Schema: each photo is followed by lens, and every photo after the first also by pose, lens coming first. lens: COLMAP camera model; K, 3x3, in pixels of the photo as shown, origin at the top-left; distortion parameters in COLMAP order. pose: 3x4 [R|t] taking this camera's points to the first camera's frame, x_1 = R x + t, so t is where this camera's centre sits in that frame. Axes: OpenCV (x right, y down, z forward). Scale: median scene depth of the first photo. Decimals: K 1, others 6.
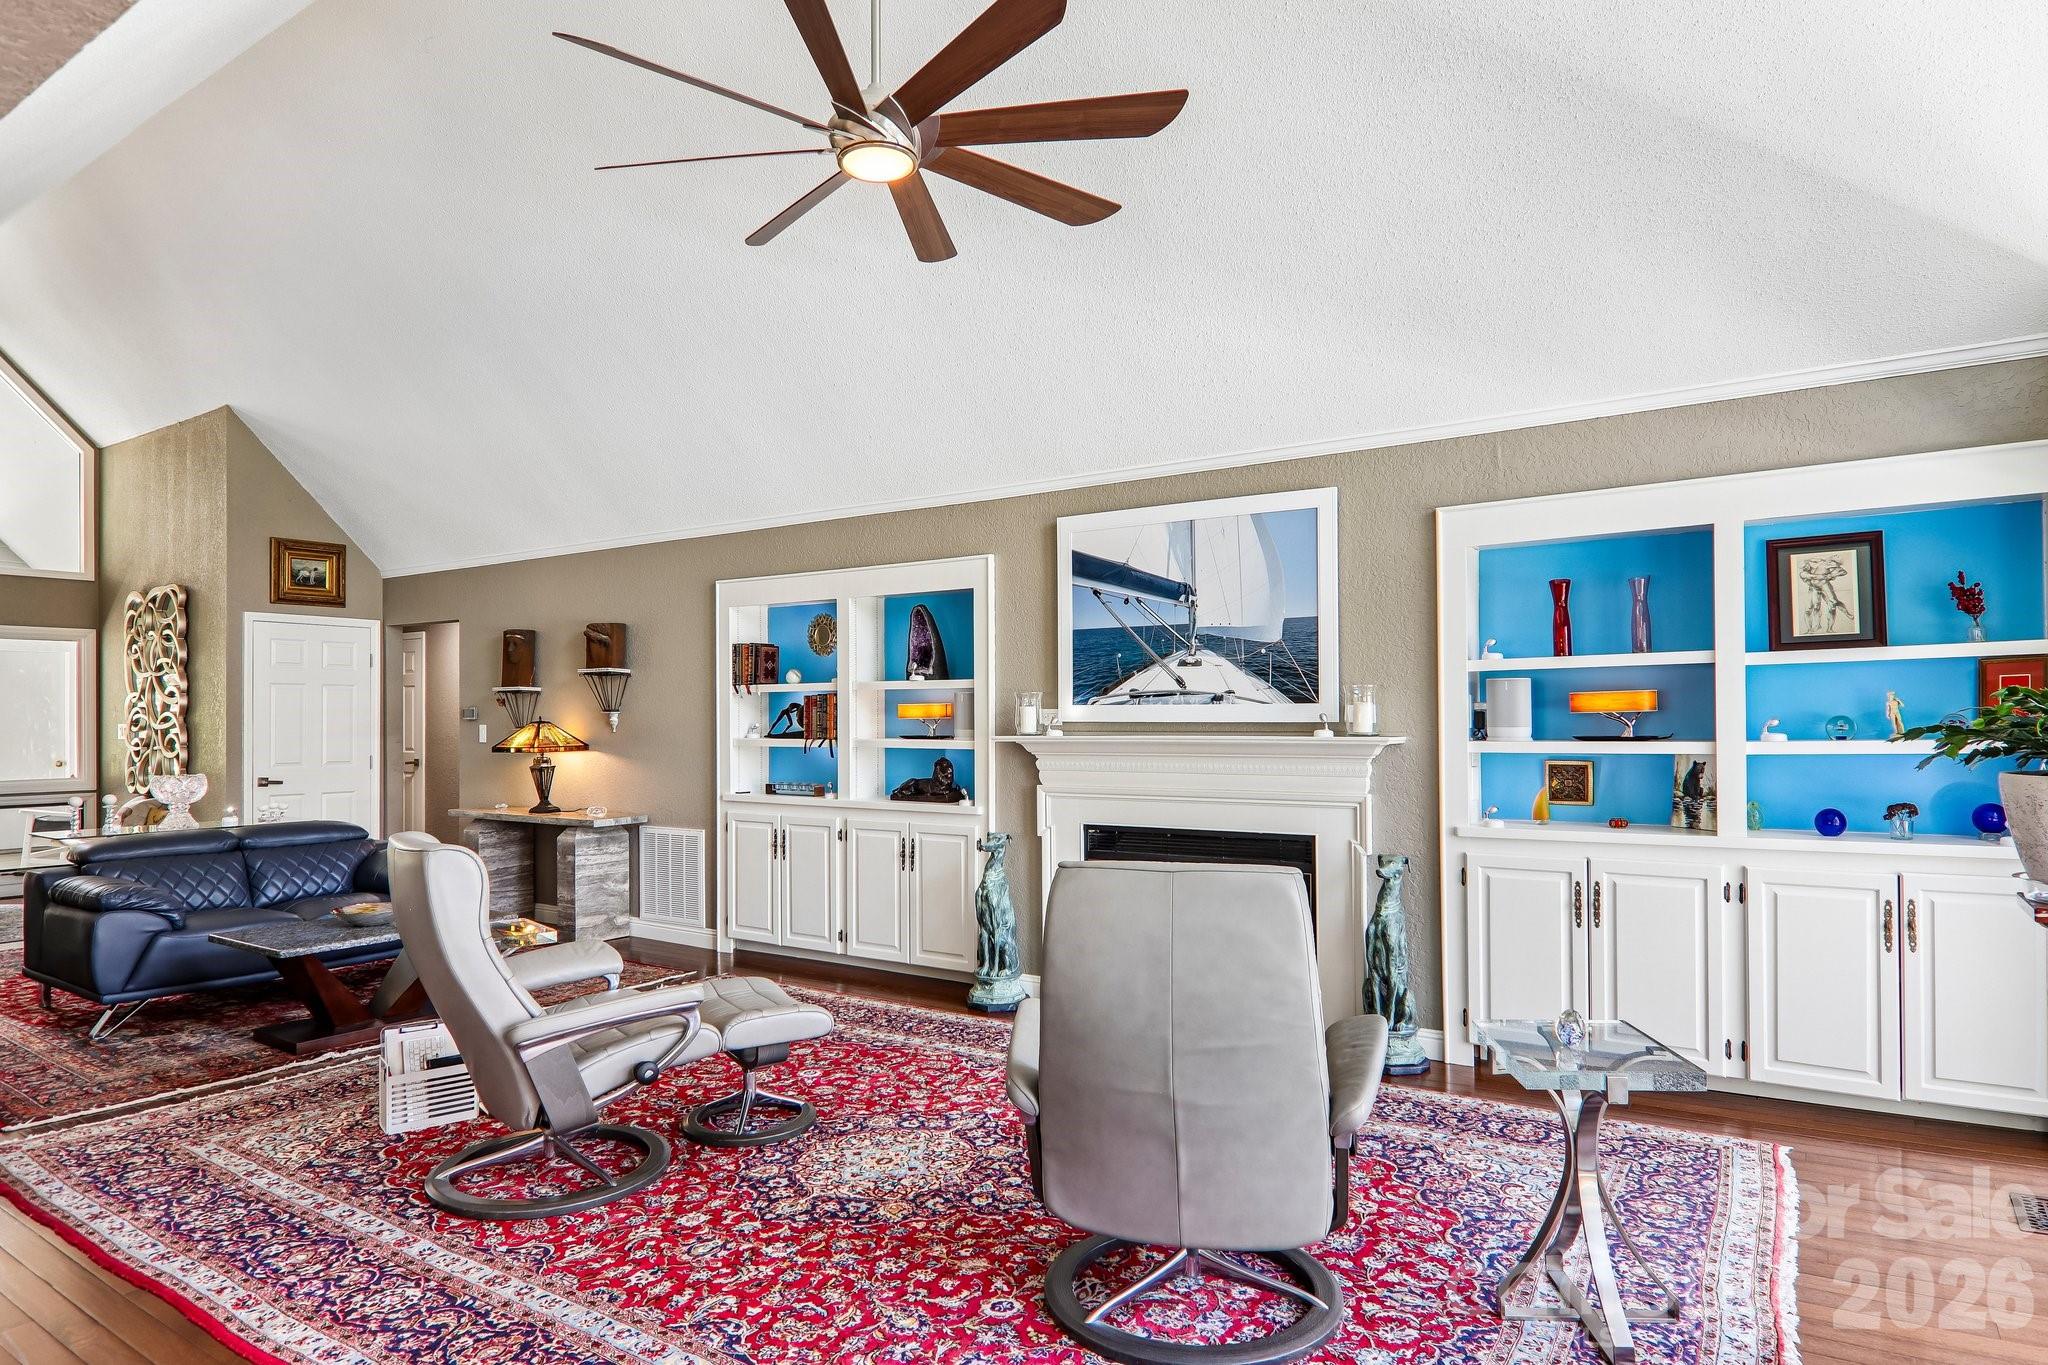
lens RADIAL K [[1161.9, 0, 1031.8], [0, 1161.9, 705.3], [0, 0, 1]] dist [0.006174, -0.021228]
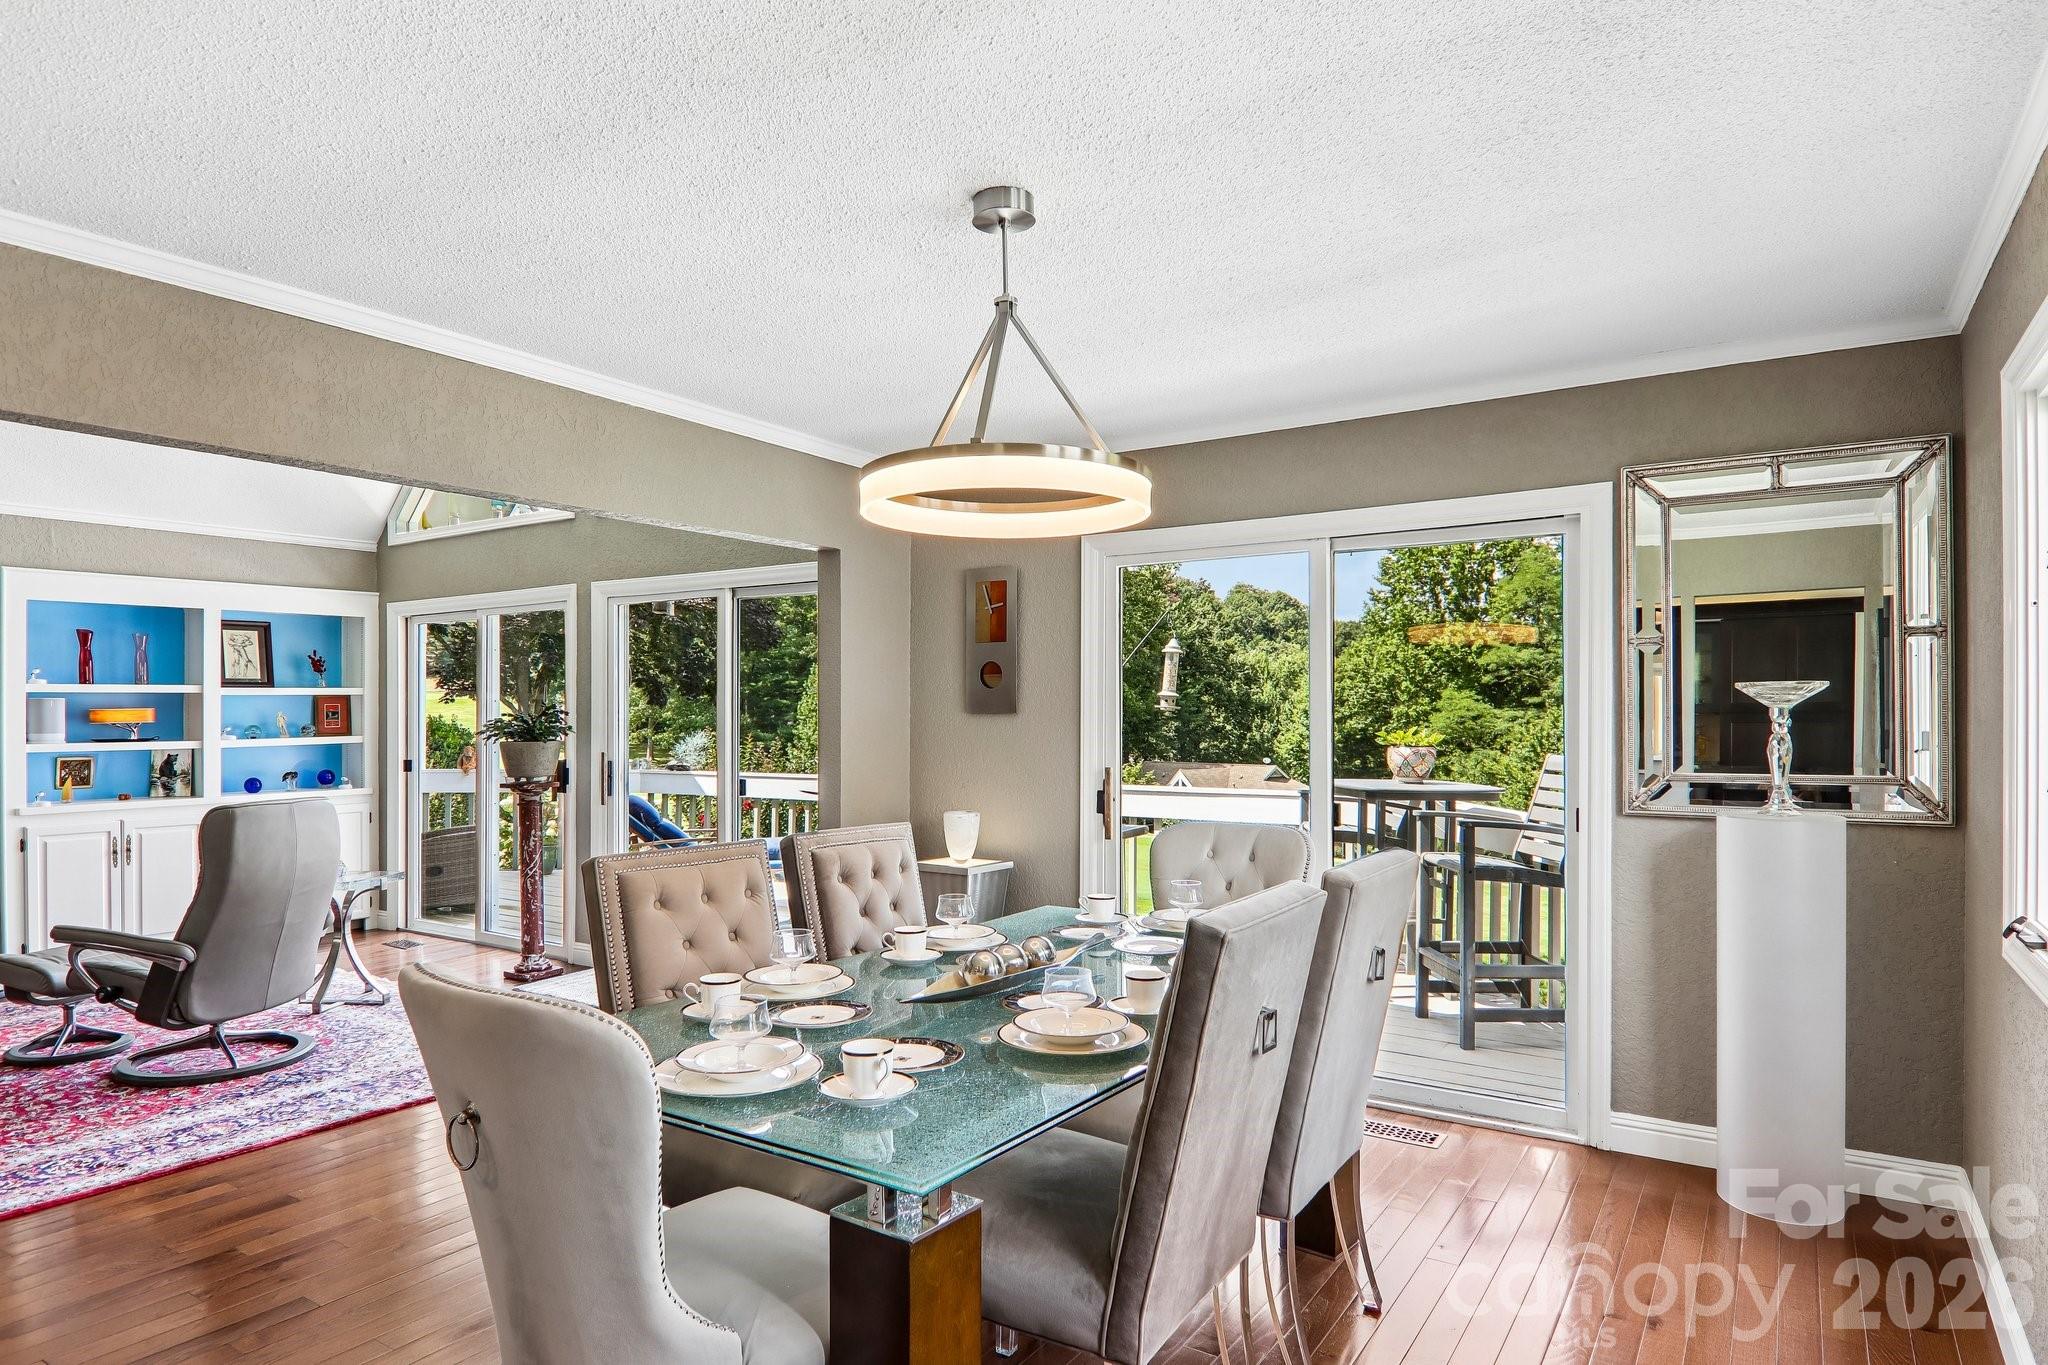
lens RADIAL K [[1161.9, 0, 1031.8], [0, 1161.9, 705.3], [0, 0, 1]] dist [0.006174, -0.021228]
pose [[-0.011035, 0.016510, 0.999803, -1.019378], [-0.010023, 0.999812, -0.016621, -0.003777], [-0.999889, -0.010205, -0.010868, -0.154192]]
